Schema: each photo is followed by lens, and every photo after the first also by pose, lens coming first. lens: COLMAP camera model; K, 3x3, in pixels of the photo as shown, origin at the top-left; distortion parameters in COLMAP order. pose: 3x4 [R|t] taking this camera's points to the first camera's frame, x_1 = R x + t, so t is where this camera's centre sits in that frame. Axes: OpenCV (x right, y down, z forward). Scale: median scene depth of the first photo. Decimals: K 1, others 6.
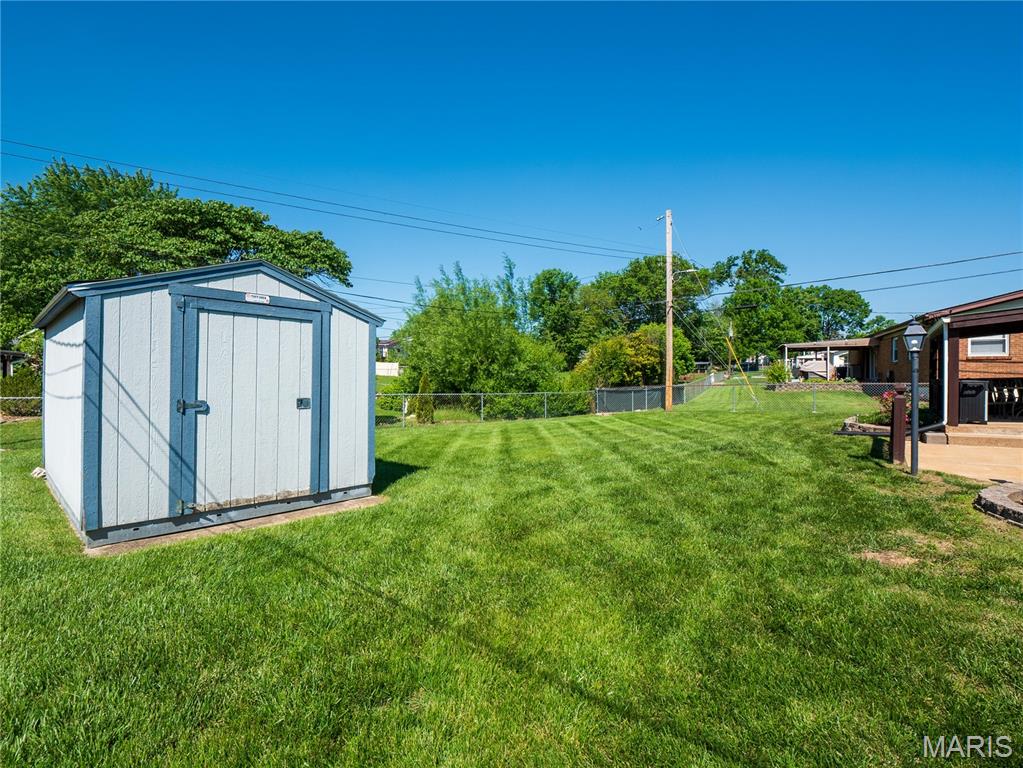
lens RADIAL K [[502.5, 0, 508.3], [0, 502.5, 381.6], [0, 0, 1]] dist [-0.007568, -0.001905]
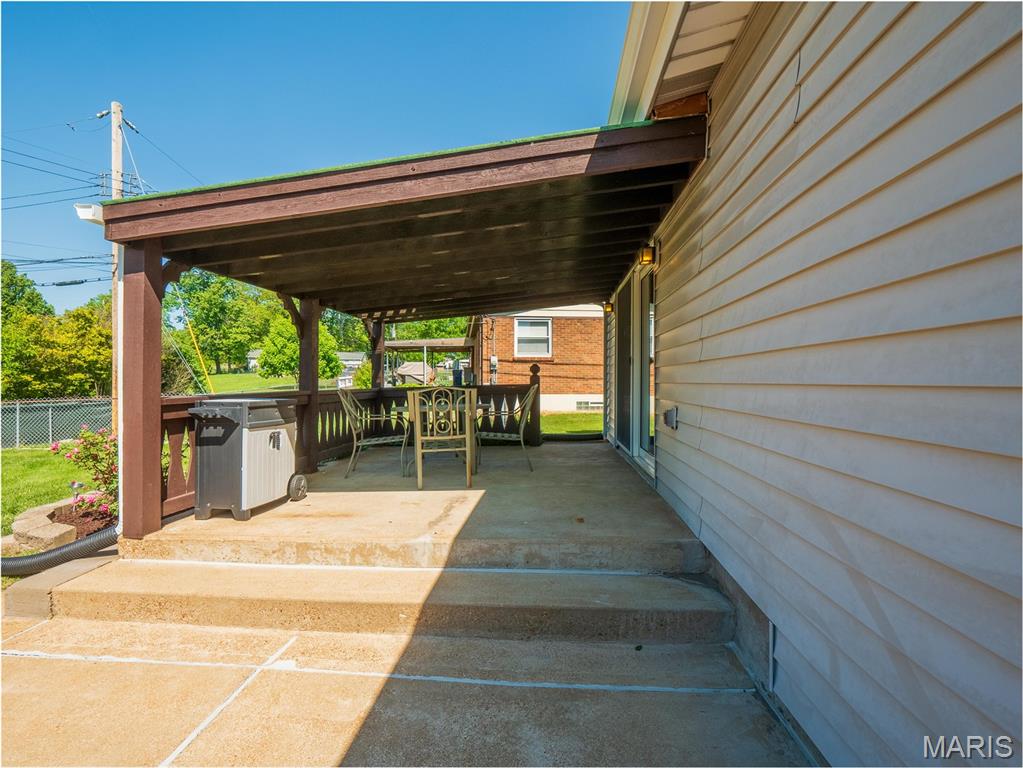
lens RADIAL K [[502.5, 0, 506.8], [0, 502.5, 381.5], [0, 0, 1]] dist [-0.007568, -0.001905]
pose [[0.854495, -0.002759, 0.519453, 0.404185], [0.005527, 0.999978, -0.003780, -0.005868], [-0.519431, 0.006101, 0.854491, 0.252808]]
